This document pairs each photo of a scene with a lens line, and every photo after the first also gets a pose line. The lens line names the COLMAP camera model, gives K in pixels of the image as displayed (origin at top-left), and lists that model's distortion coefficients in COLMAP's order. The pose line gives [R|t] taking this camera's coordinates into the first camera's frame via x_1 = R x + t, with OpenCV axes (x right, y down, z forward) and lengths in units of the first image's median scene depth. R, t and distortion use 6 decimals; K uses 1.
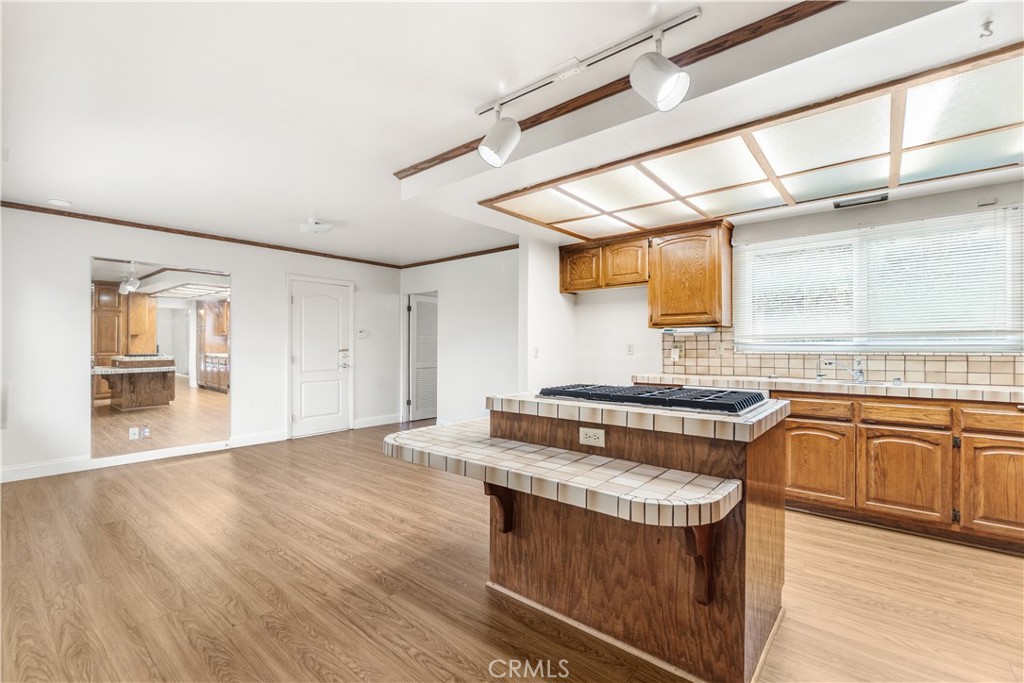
lens RADIAL K [[445.1, 0, 489.3], [0, 445.1, 345.9], [0, 0, 1]] dist [-0.003289, 0.000127]
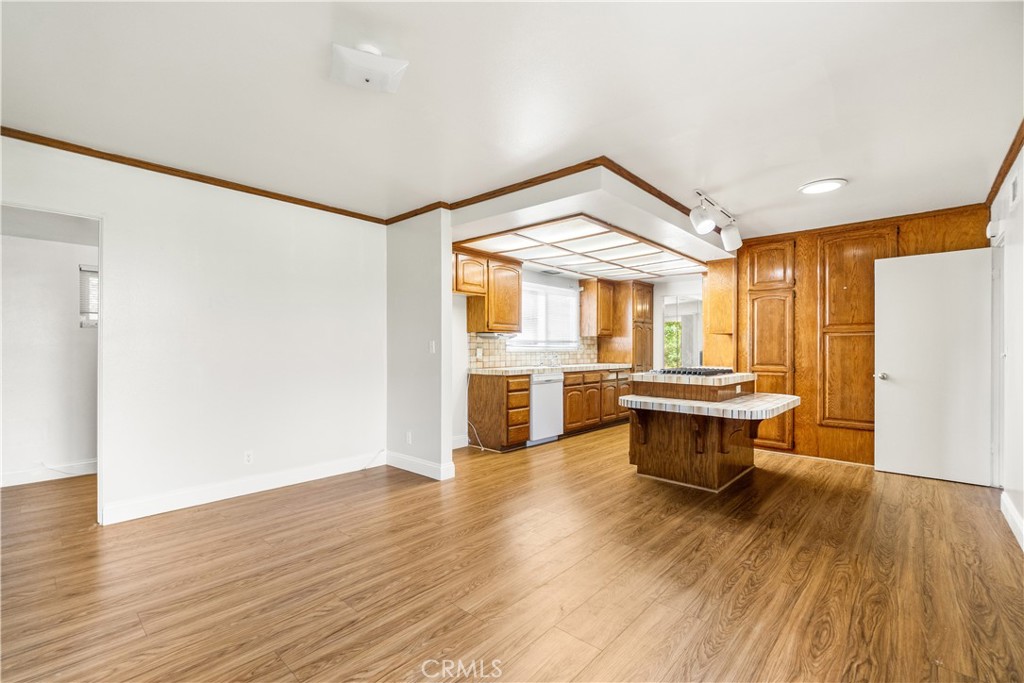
lens RADIAL K [[445.1, 0, 513.0], [0, 445.1, 345.6], [0, 0, 1]] dist [-0.003289, 0.000127]
pose [[0.022422, 0.008095, 0.999716, -1.358112], [-0.003202, 0.999963, -0.008026, 0.012278], [-0.999743, -0.003021, 0.022448, 1.407640]]
